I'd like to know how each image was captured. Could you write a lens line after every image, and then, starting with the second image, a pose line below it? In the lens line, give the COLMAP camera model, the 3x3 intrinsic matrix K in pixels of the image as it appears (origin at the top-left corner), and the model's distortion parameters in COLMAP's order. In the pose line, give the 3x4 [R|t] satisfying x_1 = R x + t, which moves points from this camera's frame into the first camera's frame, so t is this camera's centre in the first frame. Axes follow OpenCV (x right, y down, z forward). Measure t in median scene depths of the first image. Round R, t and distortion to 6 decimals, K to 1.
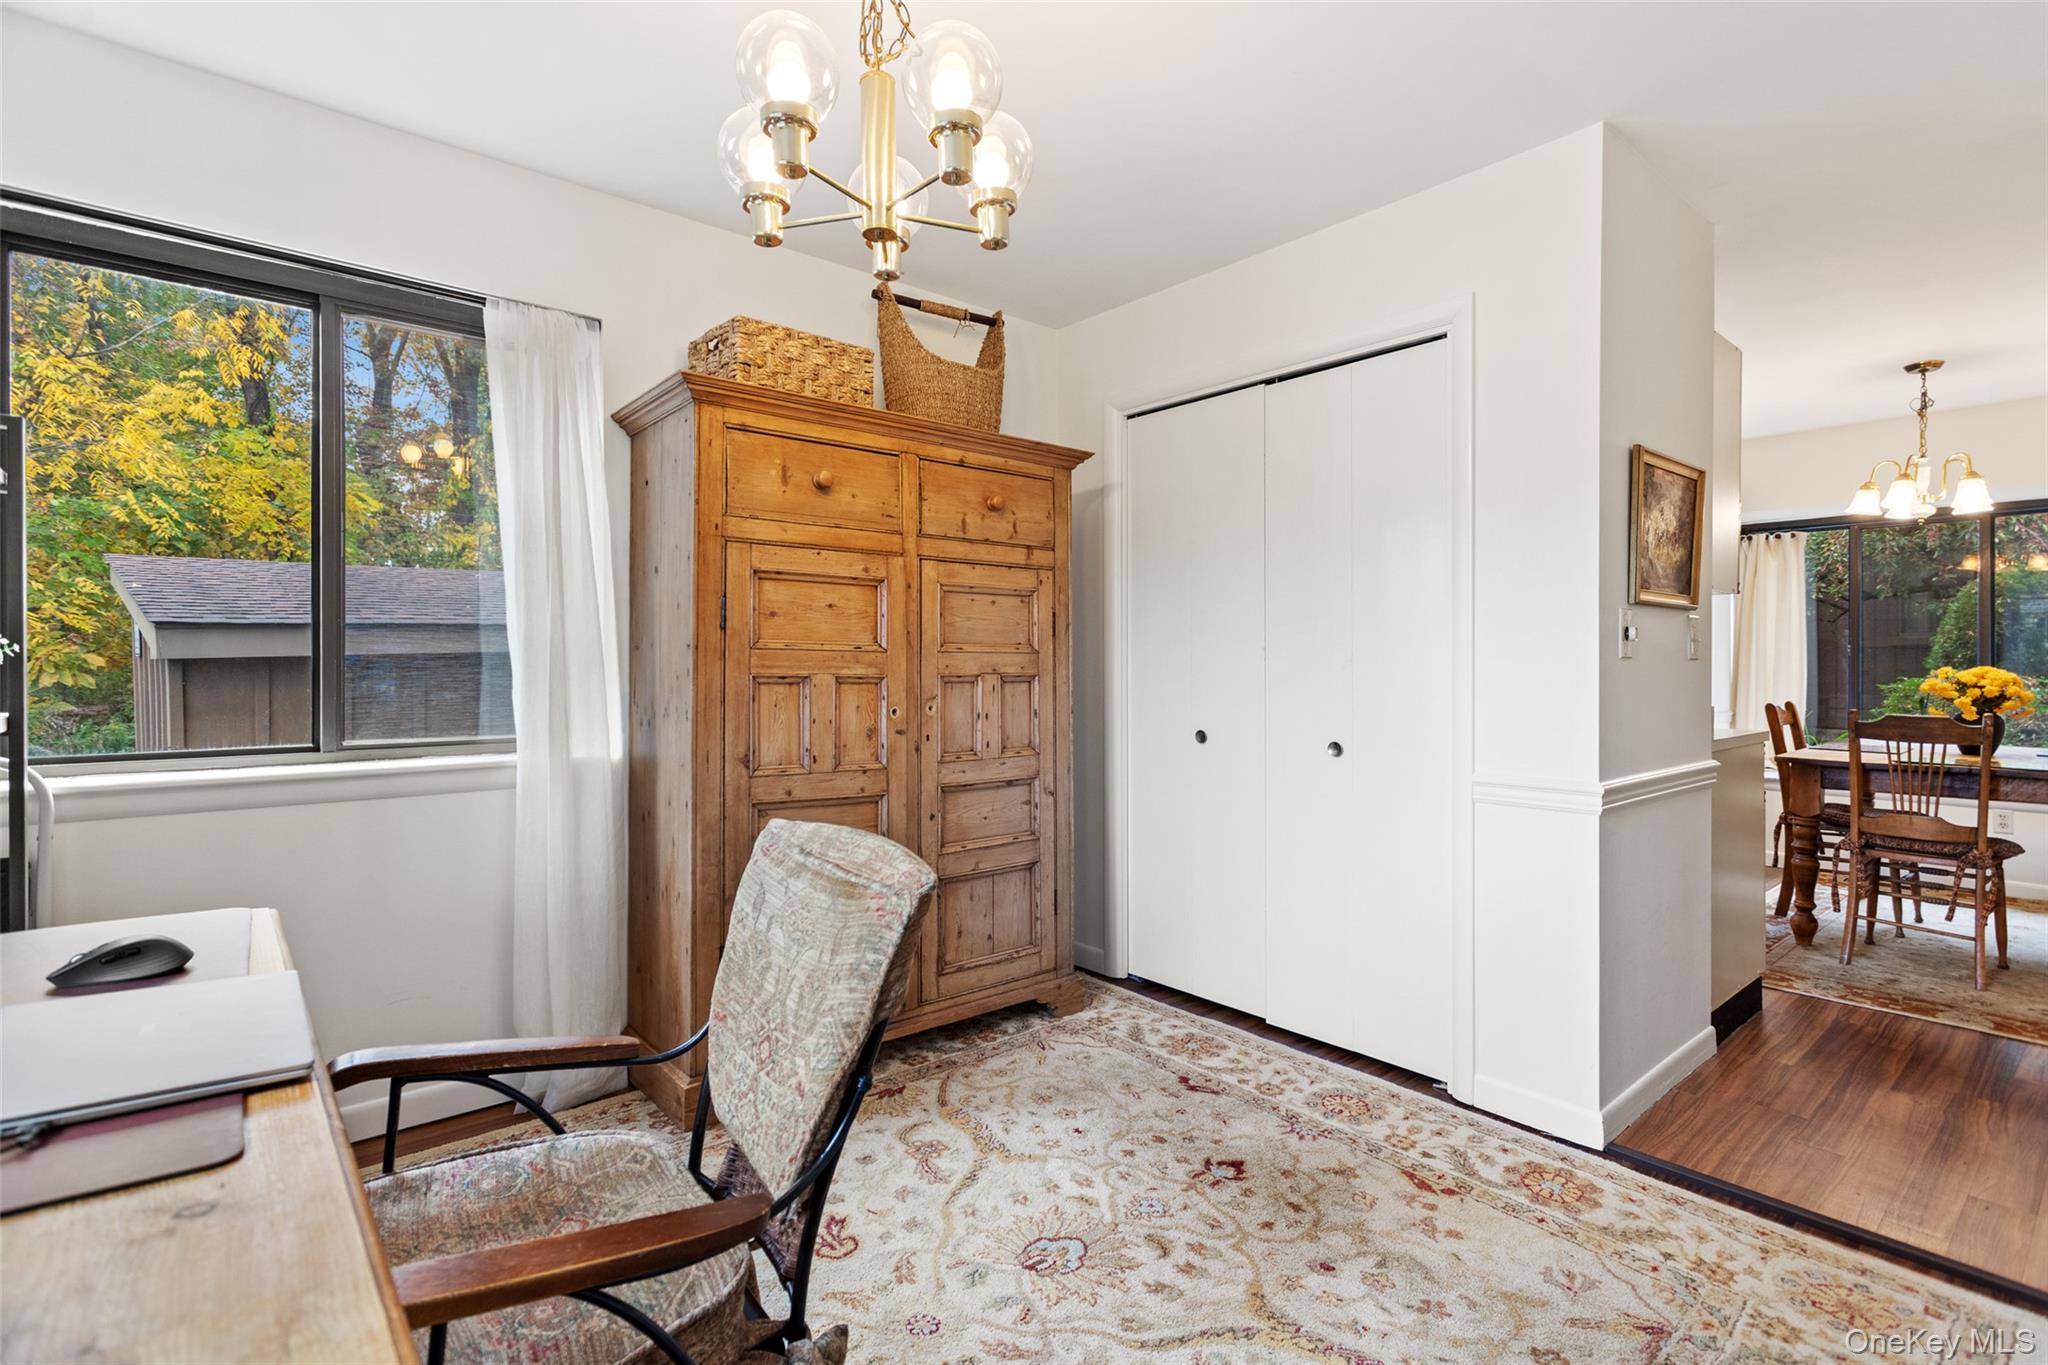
lens RADIAL K [[973.1, 0, 1008.7], [0, 973.1, 669.9], [0, 0, 1]] dist [-0.000728, 0.001683]
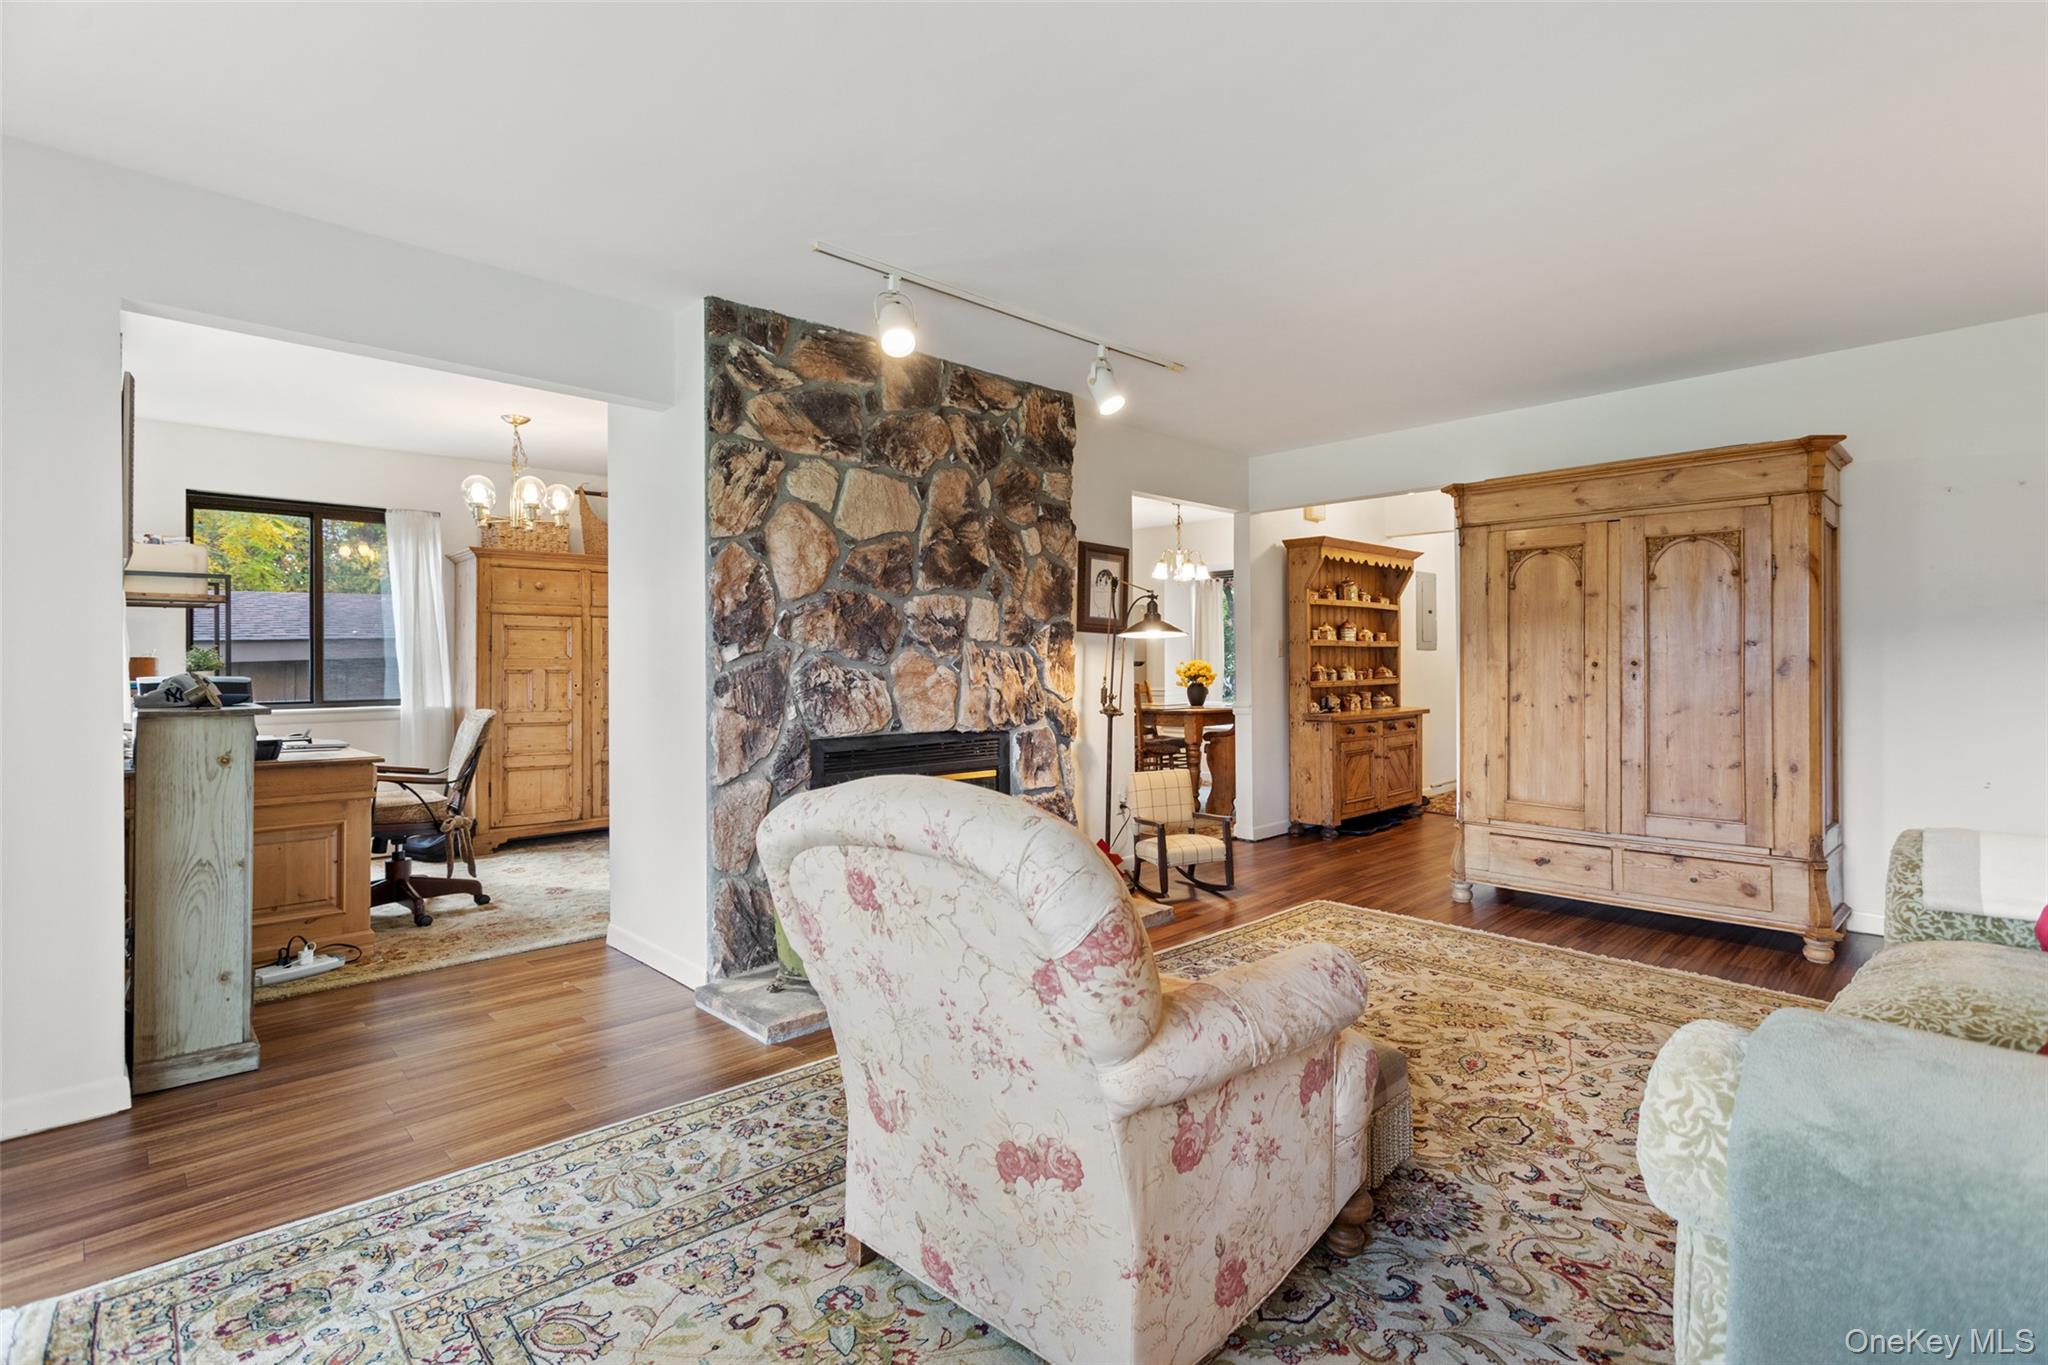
lens RADIAL K [[973.1, 0, 1006.7], [0, 973.1, 666.8], [0, 0, 1]] dist [-0.000728, 0.001683]
pose [[0.997233, -0.002556, 0.074289, 0.745505], [0.002377, 0.999994, 0.002493, -0.004365], [-0.074295, -0.002310, 0.997234, -1.390281]]
